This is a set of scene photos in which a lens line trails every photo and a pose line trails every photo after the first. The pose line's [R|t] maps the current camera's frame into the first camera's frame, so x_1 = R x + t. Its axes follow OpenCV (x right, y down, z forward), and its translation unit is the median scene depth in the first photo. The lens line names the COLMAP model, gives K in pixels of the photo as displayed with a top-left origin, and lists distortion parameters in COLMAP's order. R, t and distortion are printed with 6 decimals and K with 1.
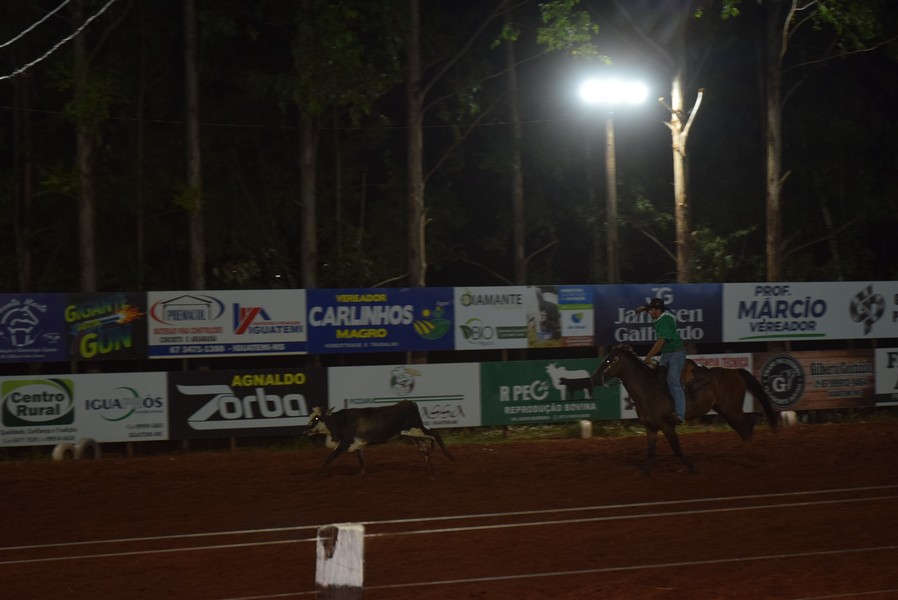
lens RADIAL K [[1769.7, 0, 449.5], [0, 1769.7, 302.3], [0, 0, 1]] dist [-0.030484, 0.000000]
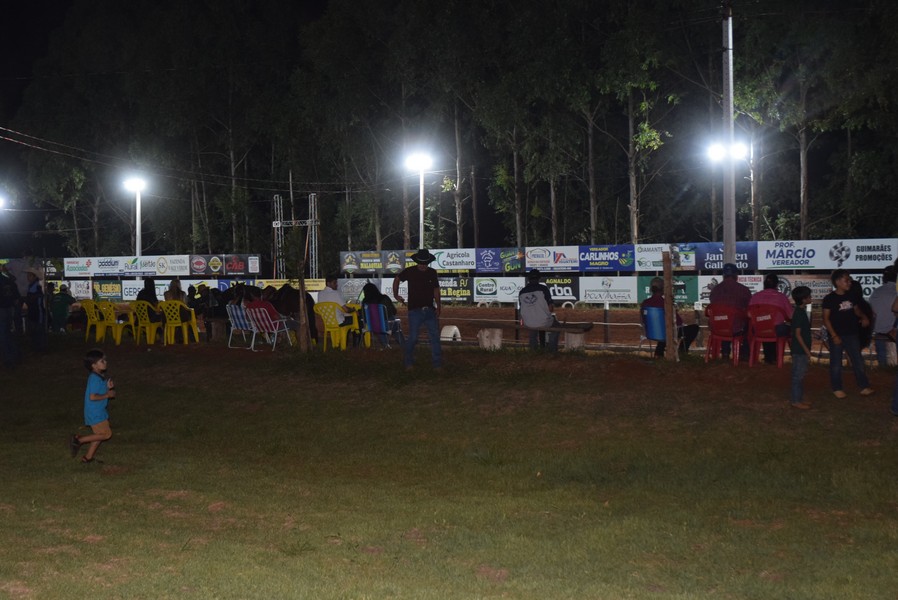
lens RADIAL K [[1324.1, 0, 448.9], [0, 1324.1, 301.6], [0, 0, 1]] dist [-0.164952, 0.000000]
pose [[0.503858, 0.042150, -0.862758, 1.404427], [0.022066, 0.997855, 0.061637, -0.046567], [0.863505, -0.050094, 0.501847, -0.106566]]
